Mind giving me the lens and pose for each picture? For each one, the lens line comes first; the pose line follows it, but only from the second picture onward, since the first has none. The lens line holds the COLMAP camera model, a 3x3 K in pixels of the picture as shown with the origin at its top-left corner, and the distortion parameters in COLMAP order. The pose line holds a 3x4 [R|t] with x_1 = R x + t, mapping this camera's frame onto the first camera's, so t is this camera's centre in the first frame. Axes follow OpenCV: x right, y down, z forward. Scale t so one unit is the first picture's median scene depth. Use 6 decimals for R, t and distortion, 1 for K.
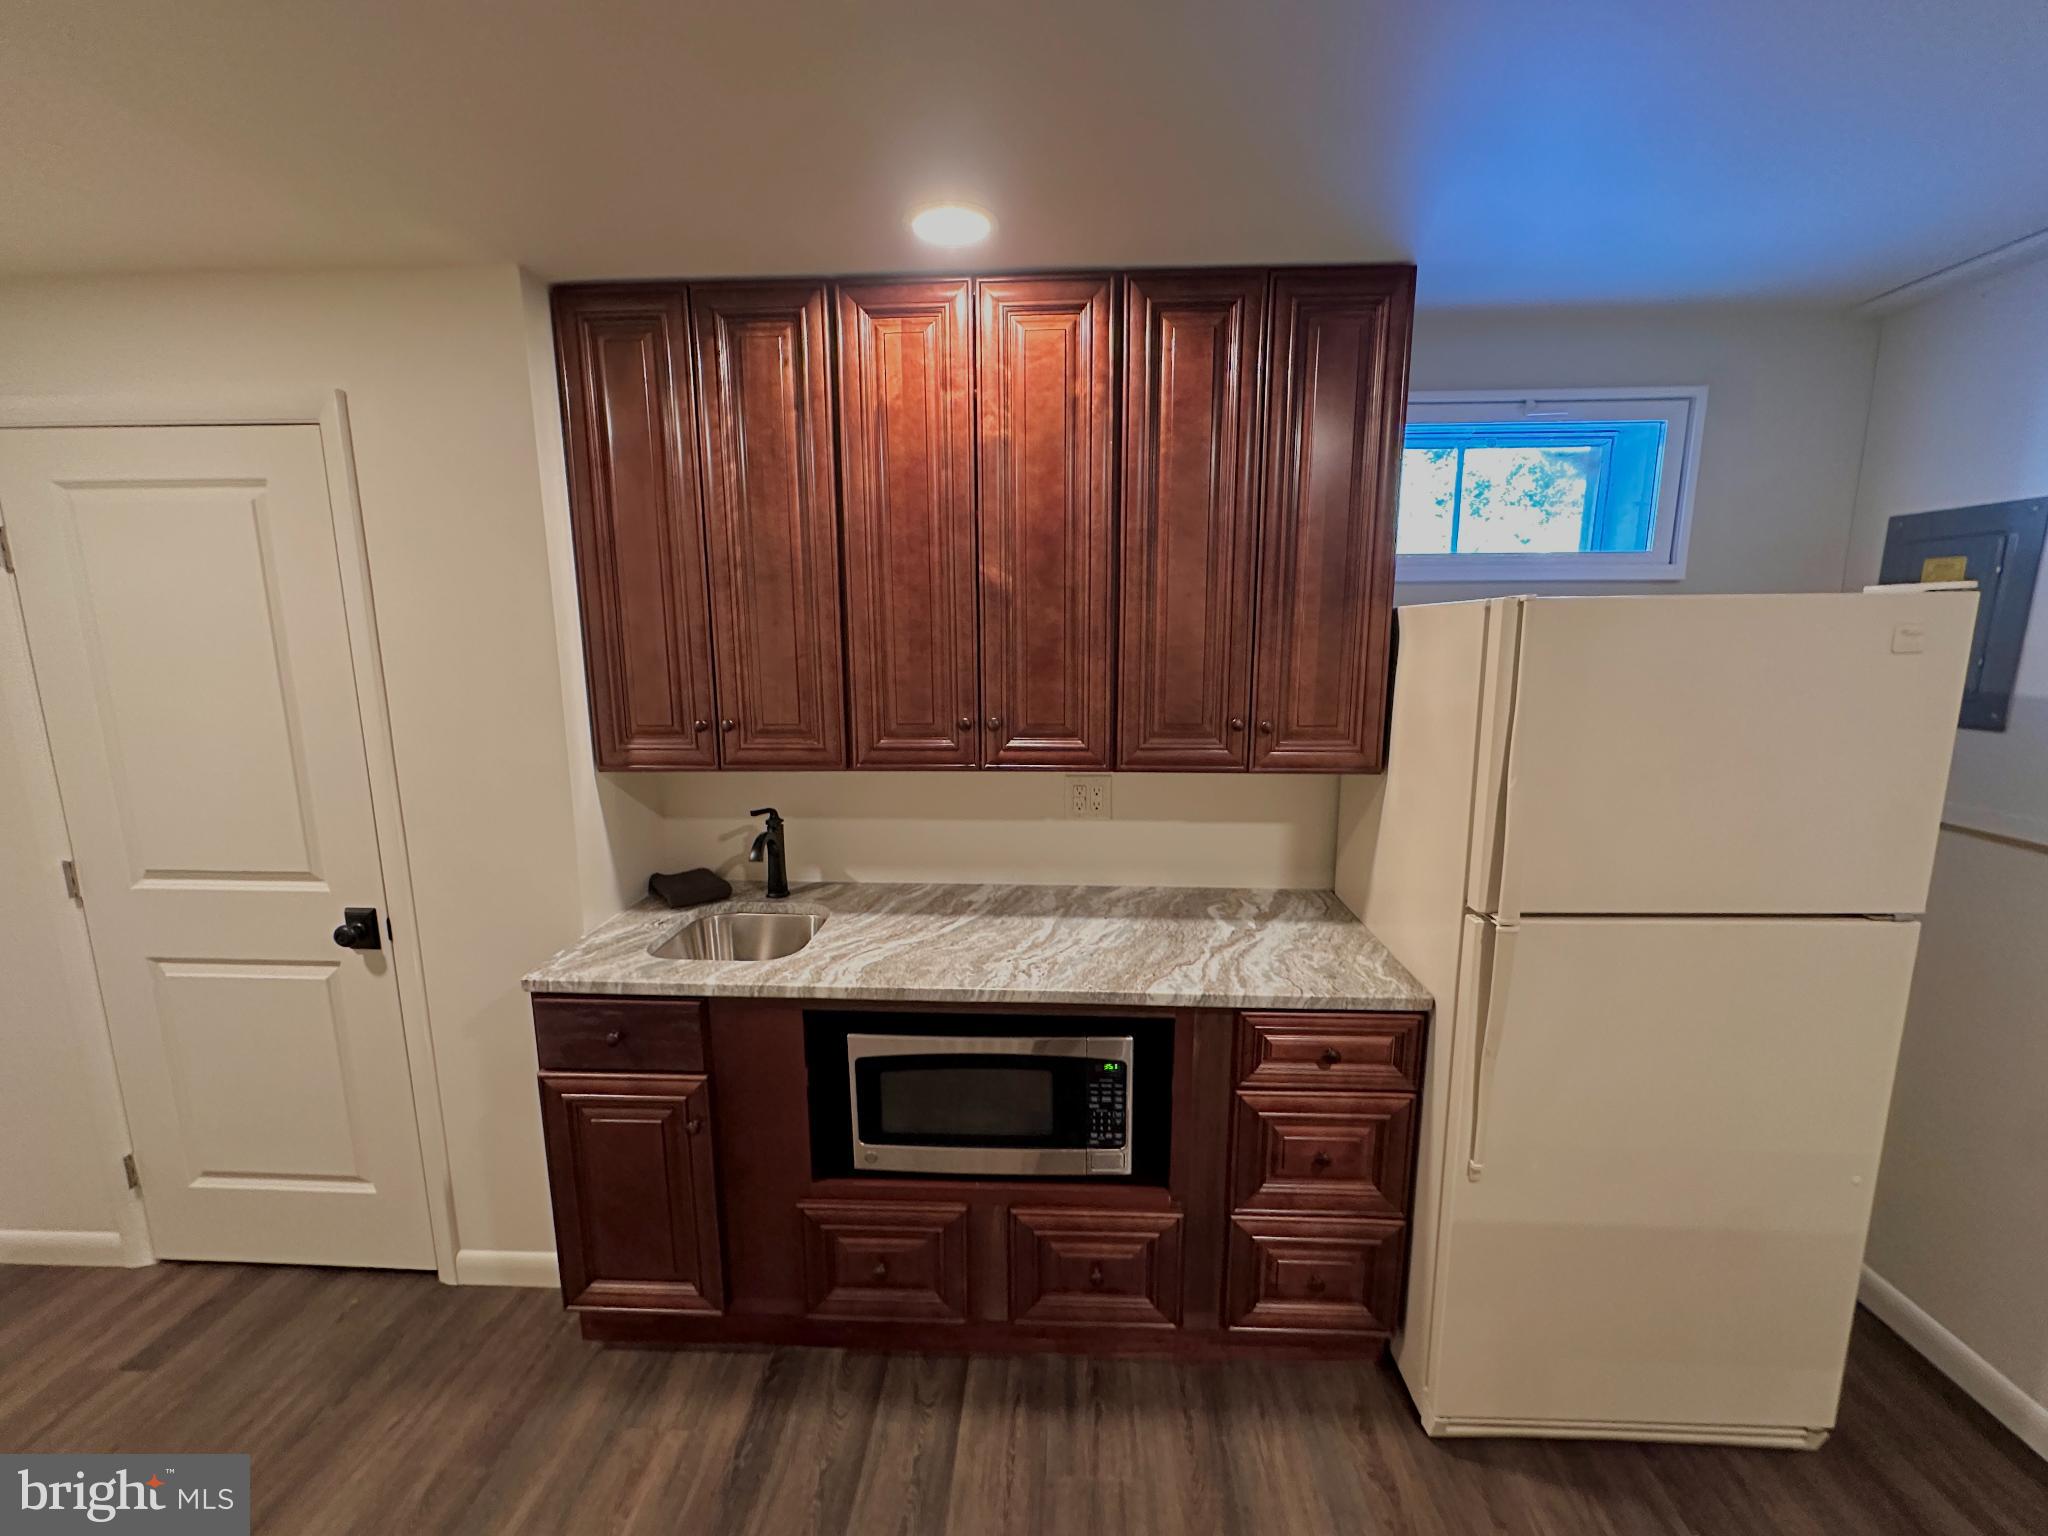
lens RADIAL K [[810.5, 0, 1022.9], [0, 810.5, 765.3], [0, 0, 1]] dist [-0.003395, 0.000068]
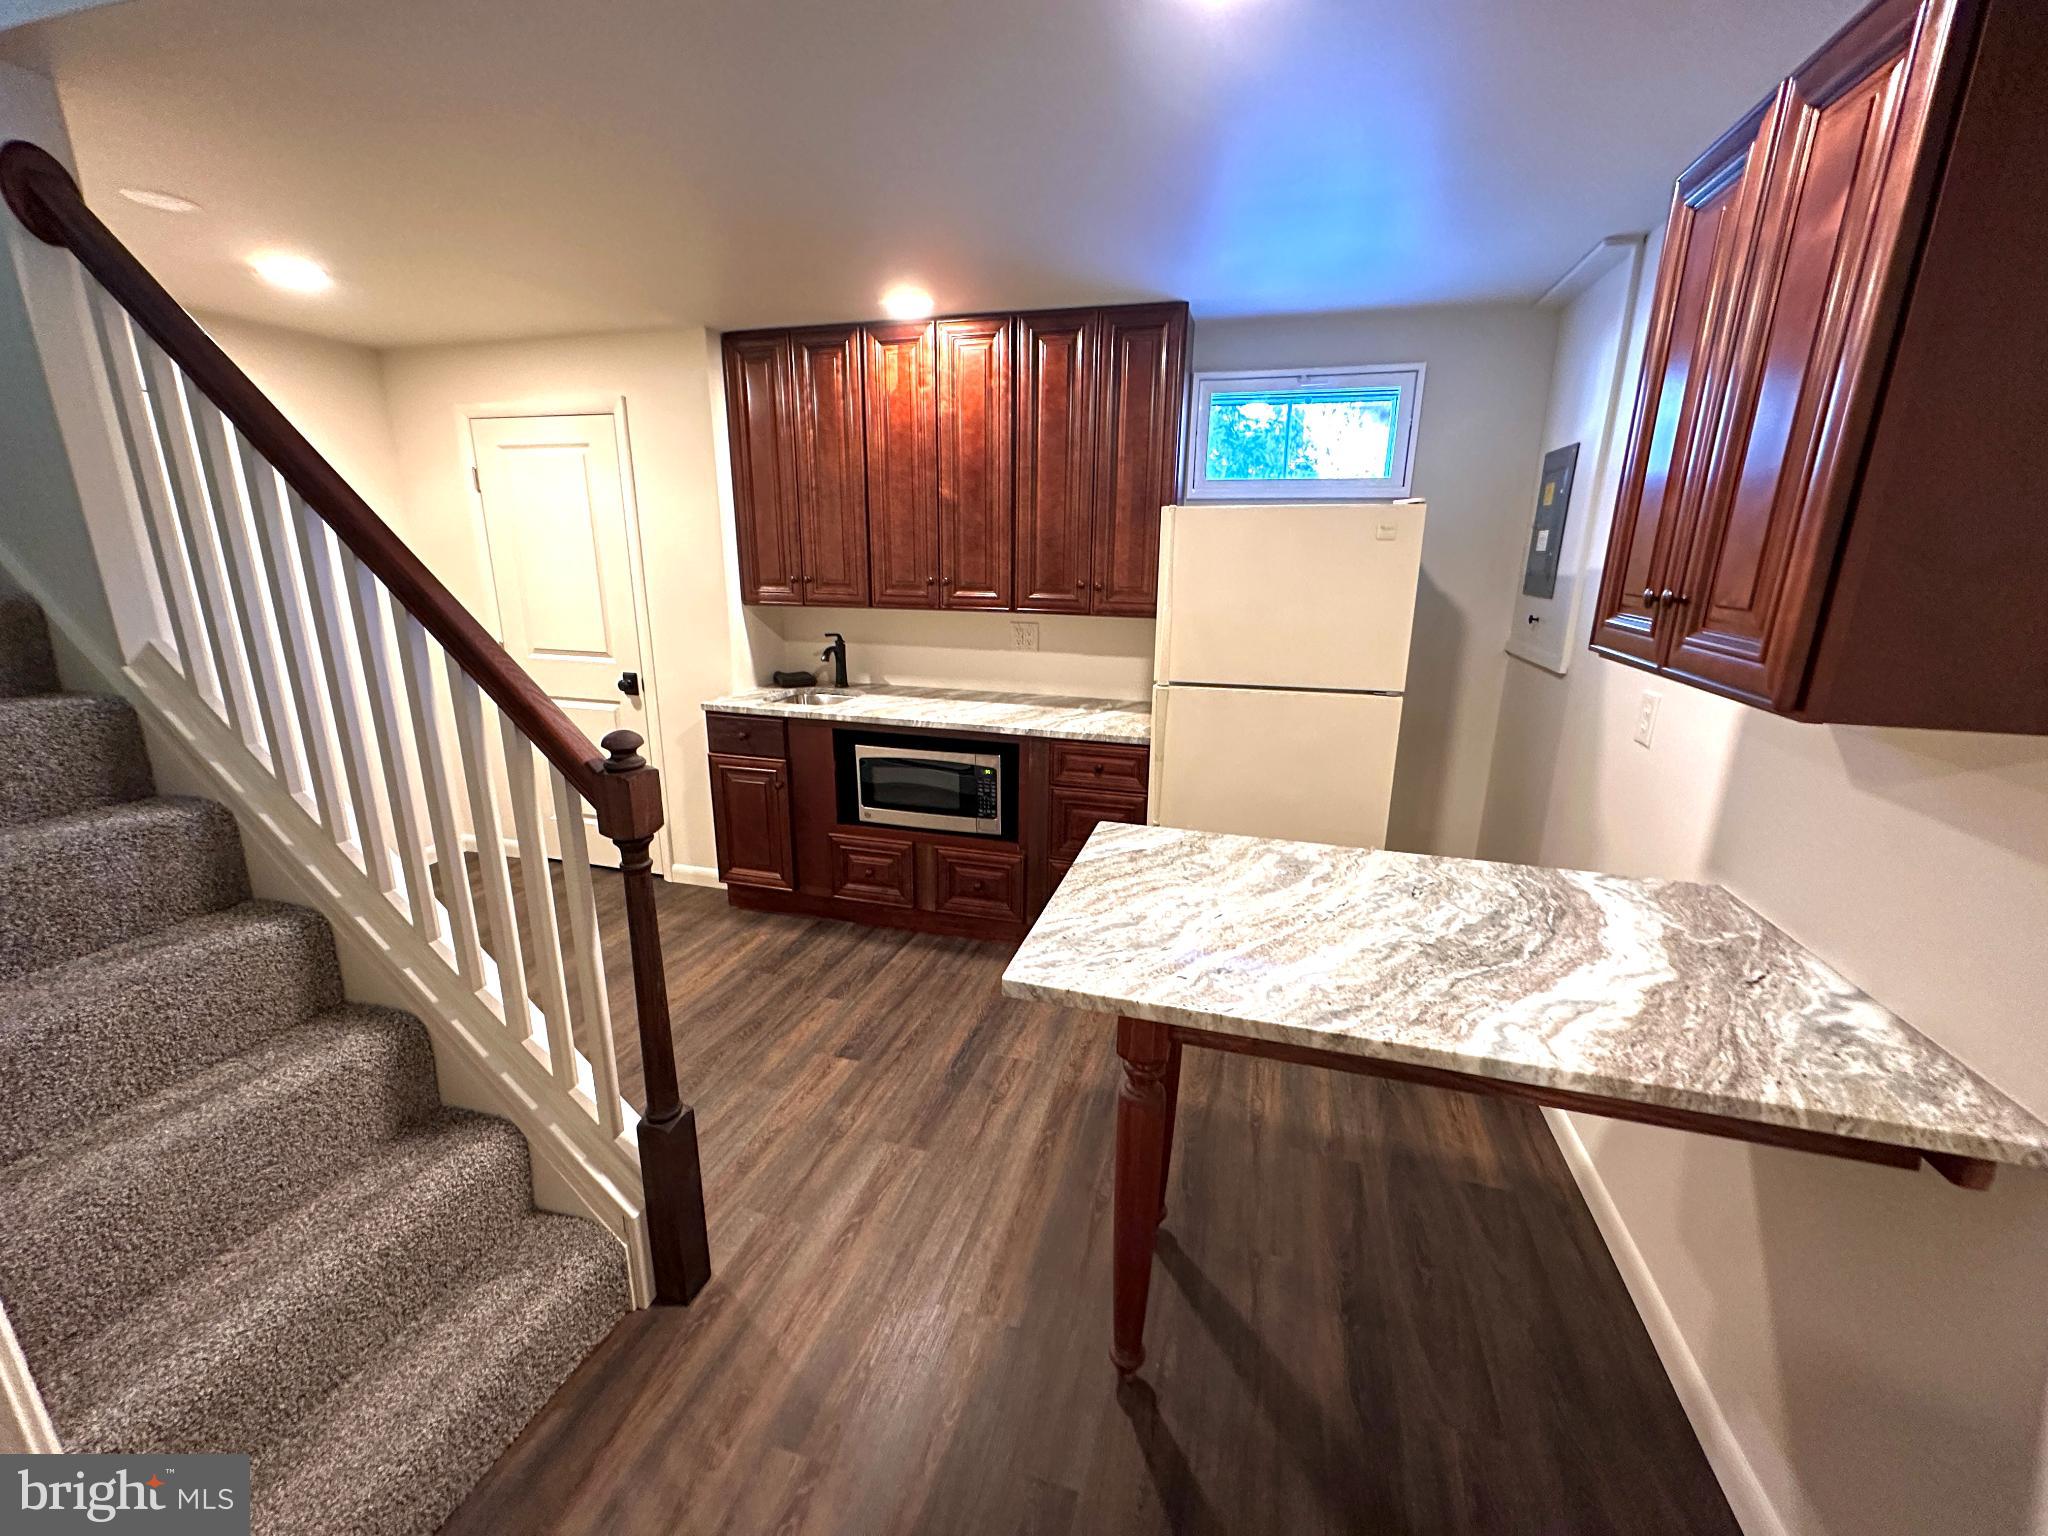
lens RADIAL K [[810.5, 0, 1022.9], [0, 810.5, 765.3], [0, 0, 1]] dist [-0.003395, 0.000068]
pose [[0.973233, 0.073442, -0.217769, 0.555578], [-0.052864, 0.993696, 0.098867, 0.167384], [0.223657, -0.084708, 0.970980, -0.717645]]
